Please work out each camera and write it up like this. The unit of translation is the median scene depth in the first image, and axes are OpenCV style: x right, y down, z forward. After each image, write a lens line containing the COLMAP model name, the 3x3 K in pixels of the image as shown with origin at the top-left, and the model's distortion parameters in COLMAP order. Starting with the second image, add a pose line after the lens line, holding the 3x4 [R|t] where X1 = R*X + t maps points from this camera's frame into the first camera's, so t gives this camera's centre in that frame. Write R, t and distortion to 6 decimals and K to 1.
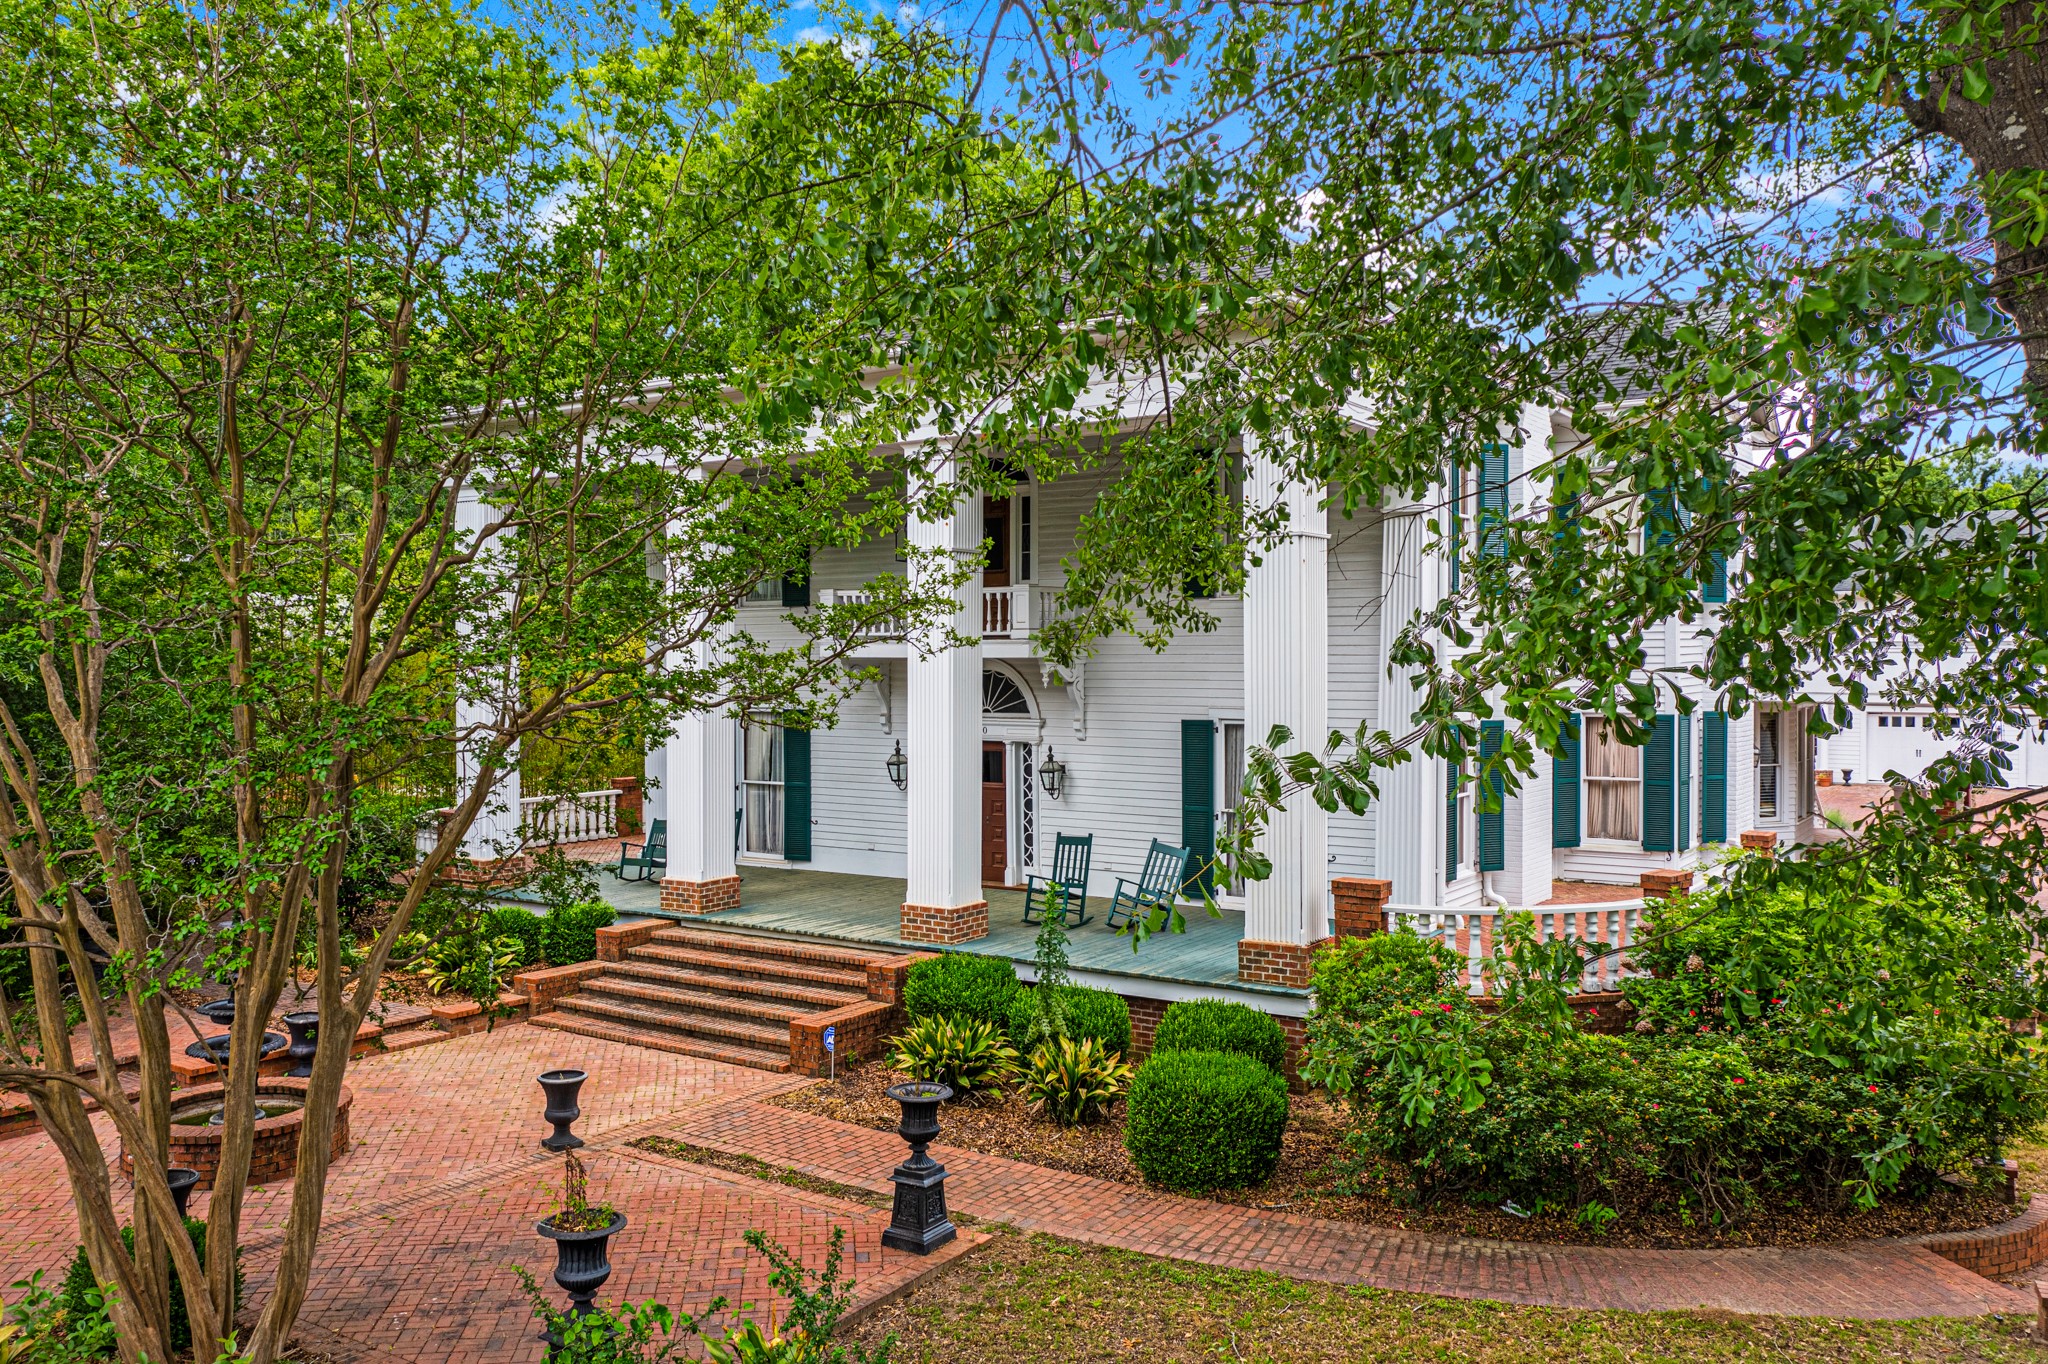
lens RADIAL K [[1633.4, 0, 1023.4], [0, 1633.4, 681.3], [0, 0, 1]] dist [-0.010364, 0.000426]
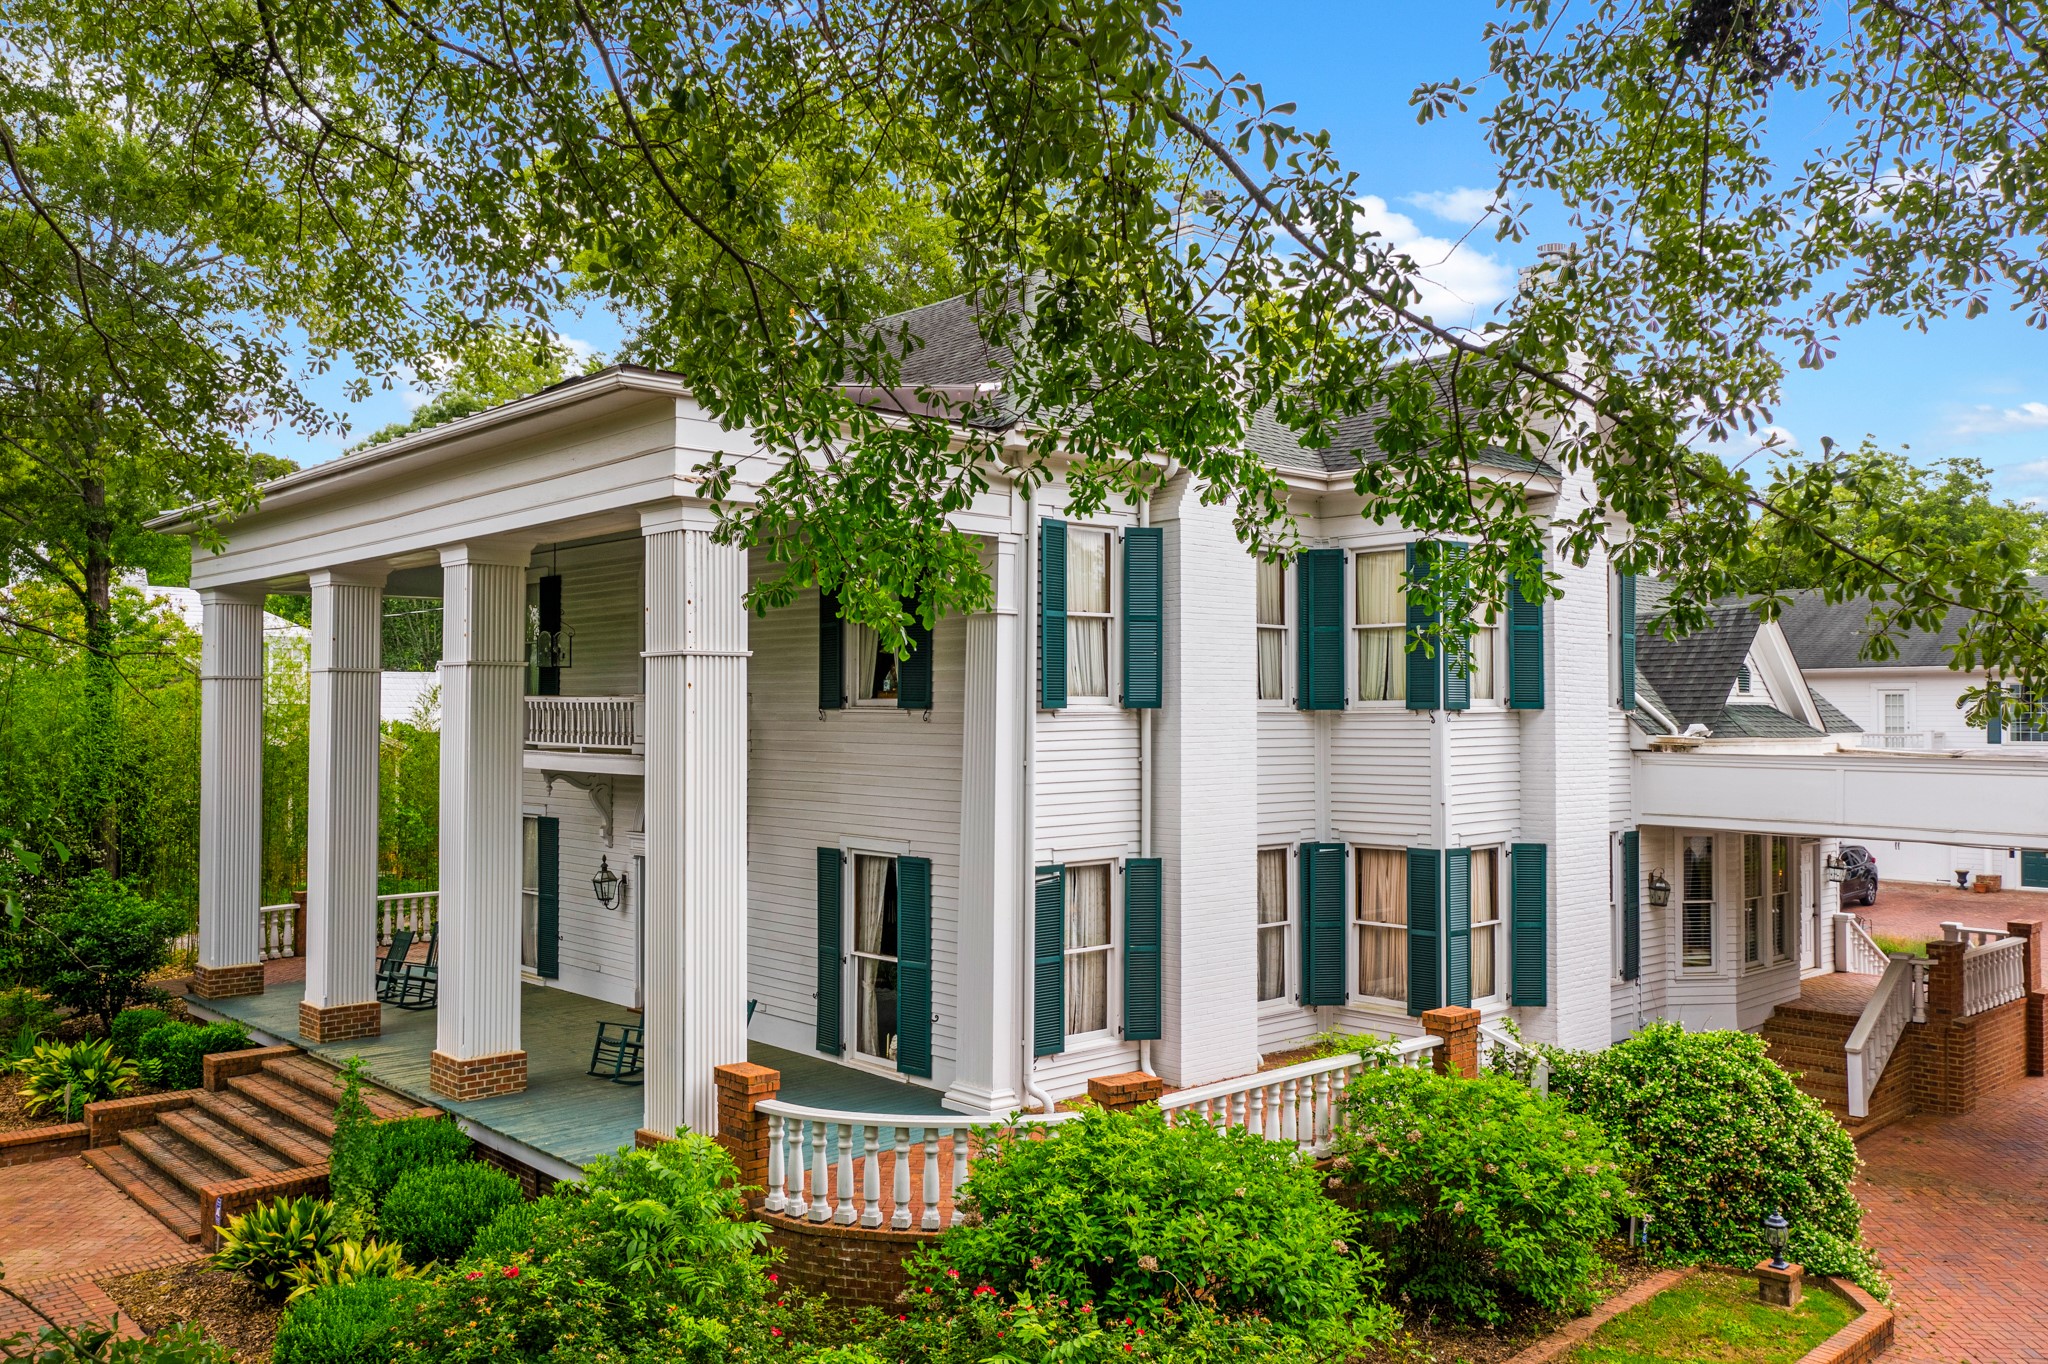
lens RADIAL K [[1633.4, 0, 1024.3], [0, 1633.4, 682.5], [0, 0, 1]] dist [-0.010364, 0.000426]
pose [[0.973836, -0.000880, -0.227250, 0.378229], [-0.006911, 0.999415, -0.033487, -0.034147], [0.227147, 0.034181, 0.973261, 0.152645]]
